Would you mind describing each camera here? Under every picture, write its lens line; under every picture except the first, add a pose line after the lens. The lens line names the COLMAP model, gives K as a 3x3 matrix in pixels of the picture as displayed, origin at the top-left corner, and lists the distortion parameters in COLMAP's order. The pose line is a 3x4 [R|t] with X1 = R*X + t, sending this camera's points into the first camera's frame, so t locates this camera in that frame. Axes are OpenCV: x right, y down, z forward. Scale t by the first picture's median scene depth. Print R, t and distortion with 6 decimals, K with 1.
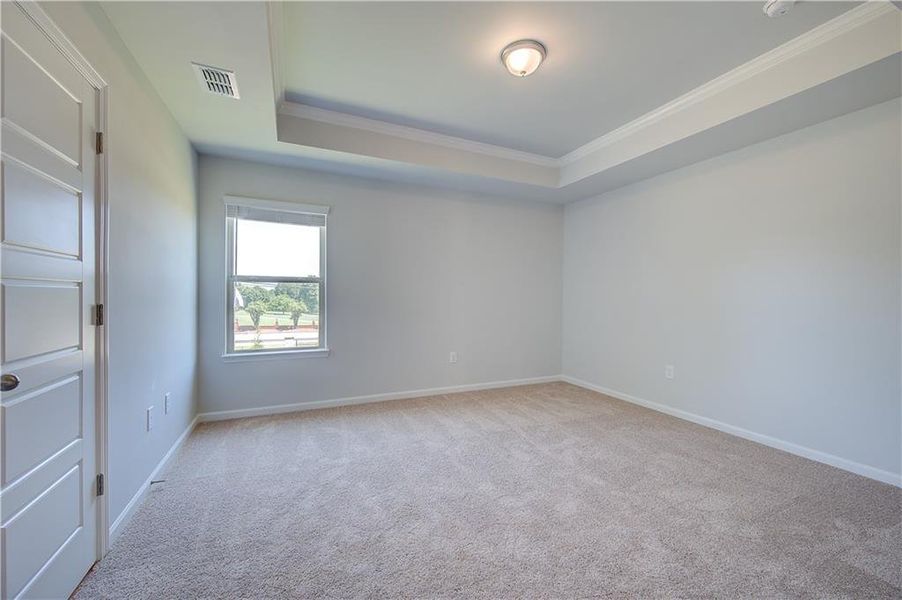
lens RADIAL K [[360.9, 0, 453.9], [0, 360.9, 299.8], [0, 0, 1]] dist [0.002159, 0.000040]
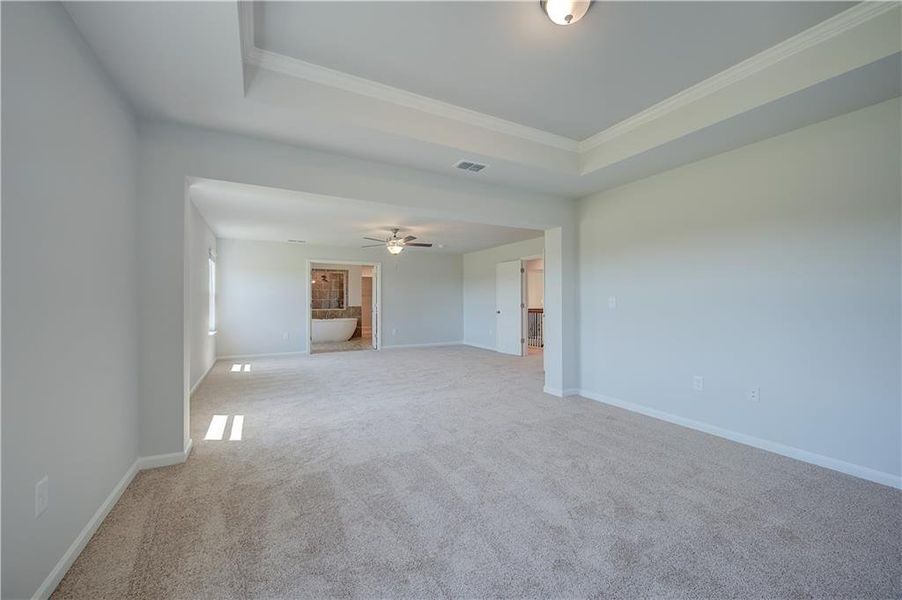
lens RADIAL K [[351.3, 0, 451.0], [0, 351.3, 300.0], [0, 0, 1]] dist [-0.002810, -0.000325]
pose [[0.997714, -0.007279, 0.067180, -0.060996], [0.008135, 0.999889, -0.012478, -0.000887], [-0.067081, 0.012996, 0.997663, 0.131722]]
